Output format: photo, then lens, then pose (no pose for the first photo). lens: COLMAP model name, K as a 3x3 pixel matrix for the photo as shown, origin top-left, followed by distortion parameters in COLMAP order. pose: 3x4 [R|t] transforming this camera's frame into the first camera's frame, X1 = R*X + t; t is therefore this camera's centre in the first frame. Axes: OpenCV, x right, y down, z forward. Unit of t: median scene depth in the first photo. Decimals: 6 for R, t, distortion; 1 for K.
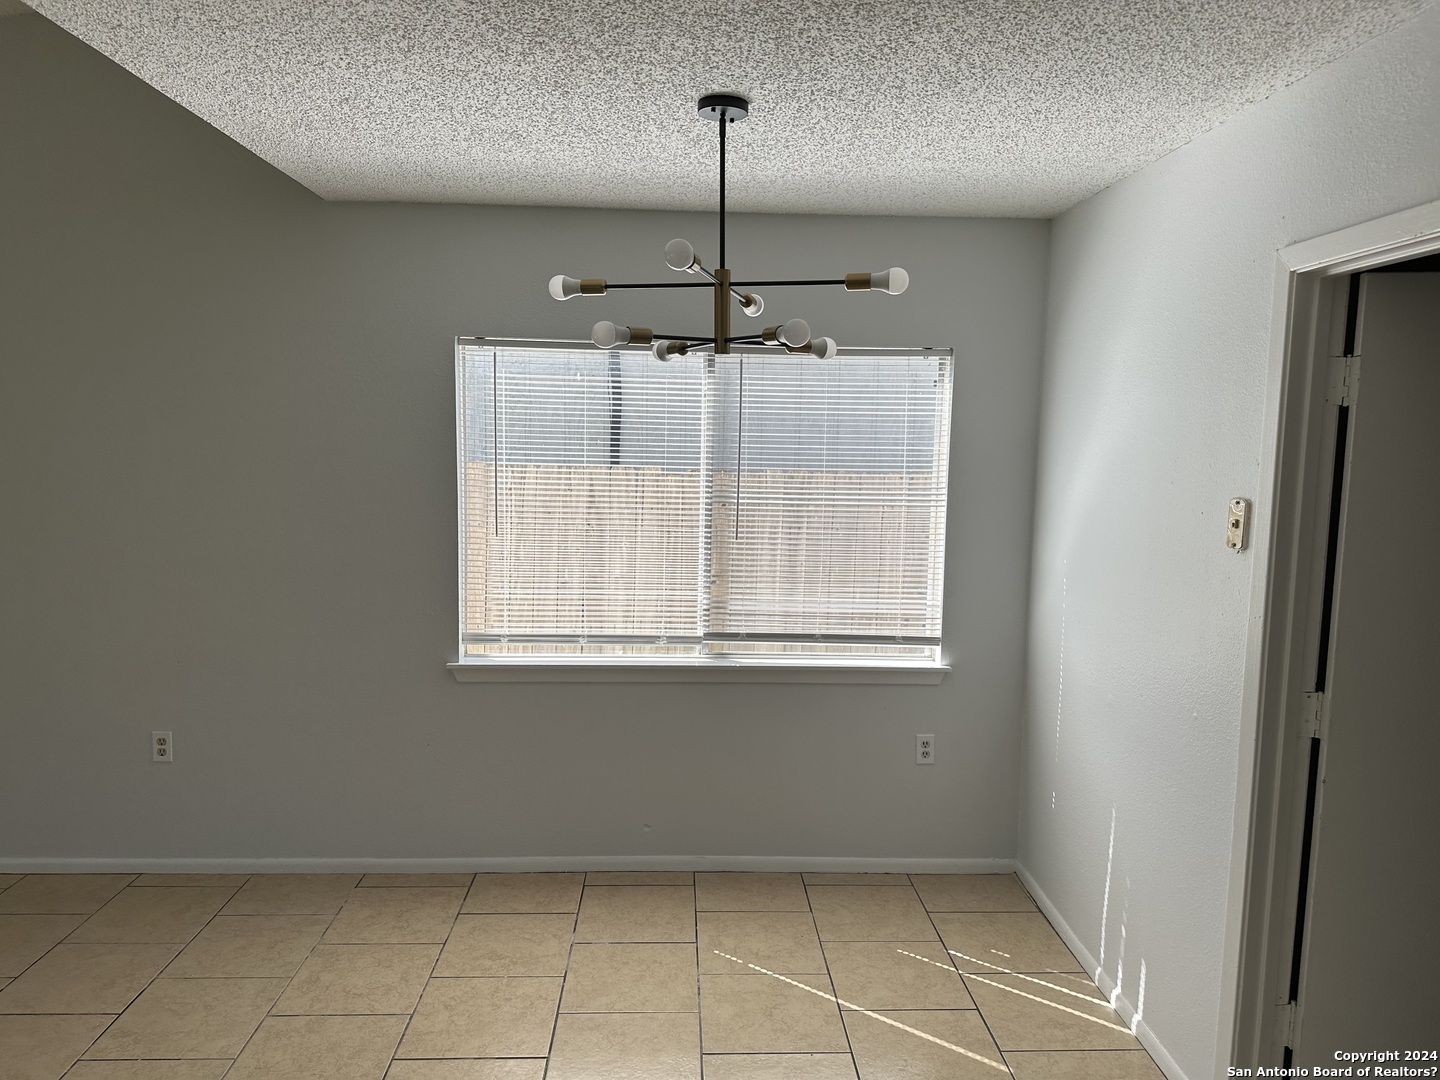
lens RADIAL K [[1017.4, 0, 715.2], [0, 1017.4, 529.3], [0, 0, 1]] dist [0.004065, -0.015764]
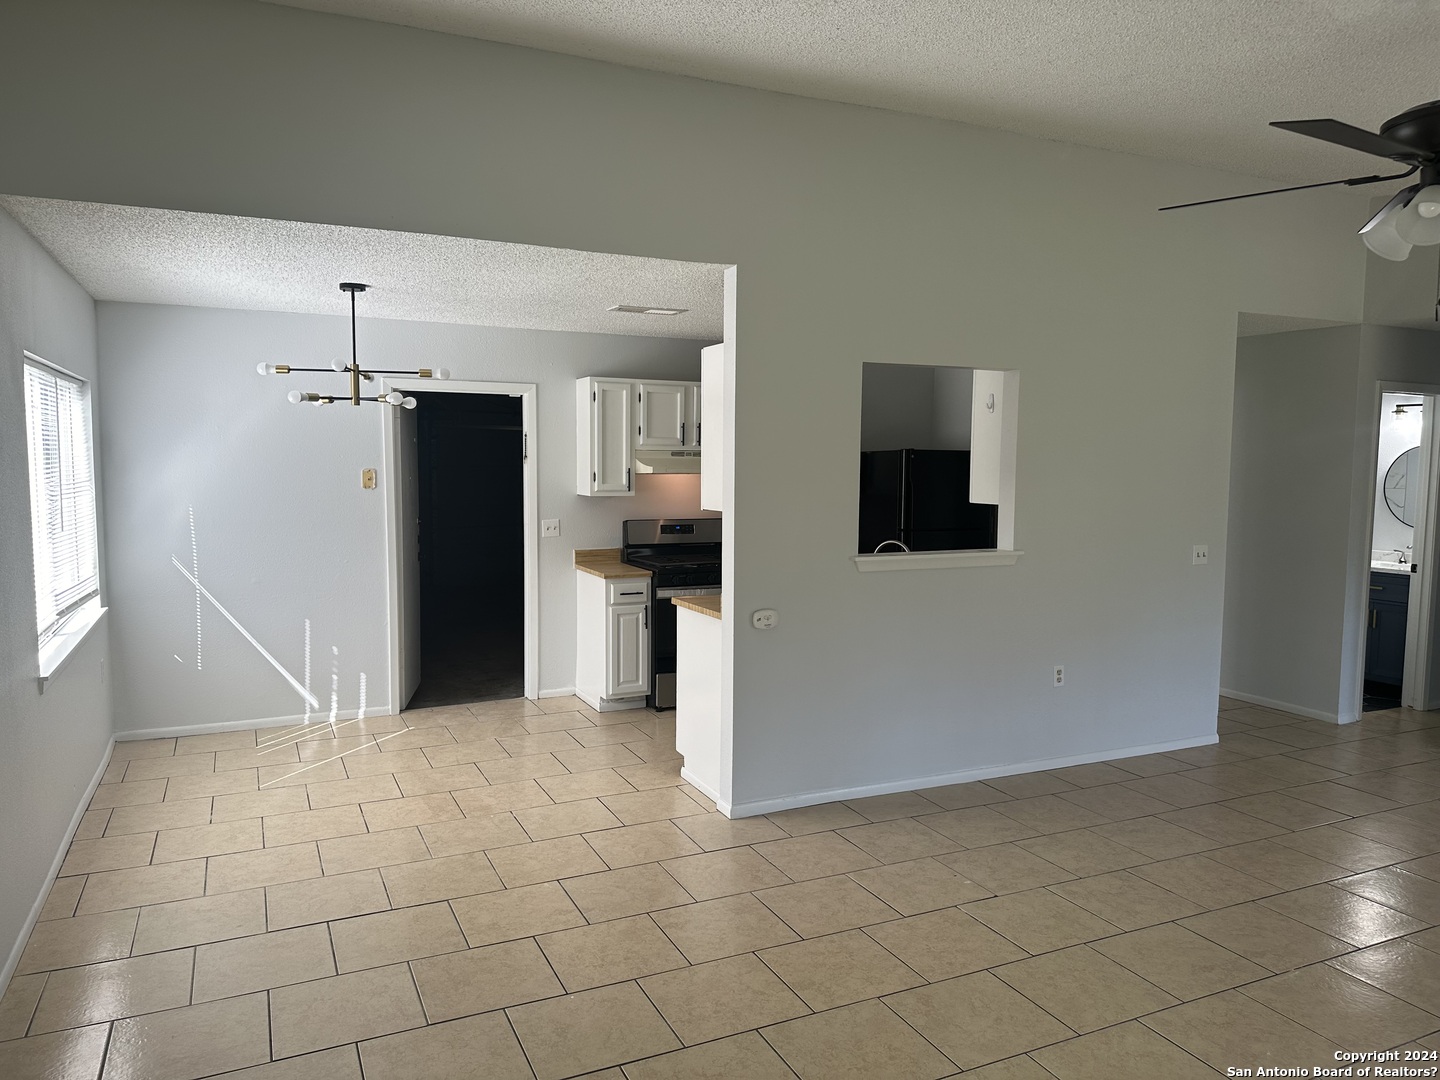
lens RADIAL K [[1017.4, 0, 722.7], [0, 1017.4, 553.8], [0, 0, 1]] dist [0.004065, -0.015764]
pose [[-0.385717, -0.102330, 0.916925, -1.595397], [0.079389, 0.986463, 0.143487, -0.084521], [-0.919195, 0.128139, -0.372371, 0.831915]]
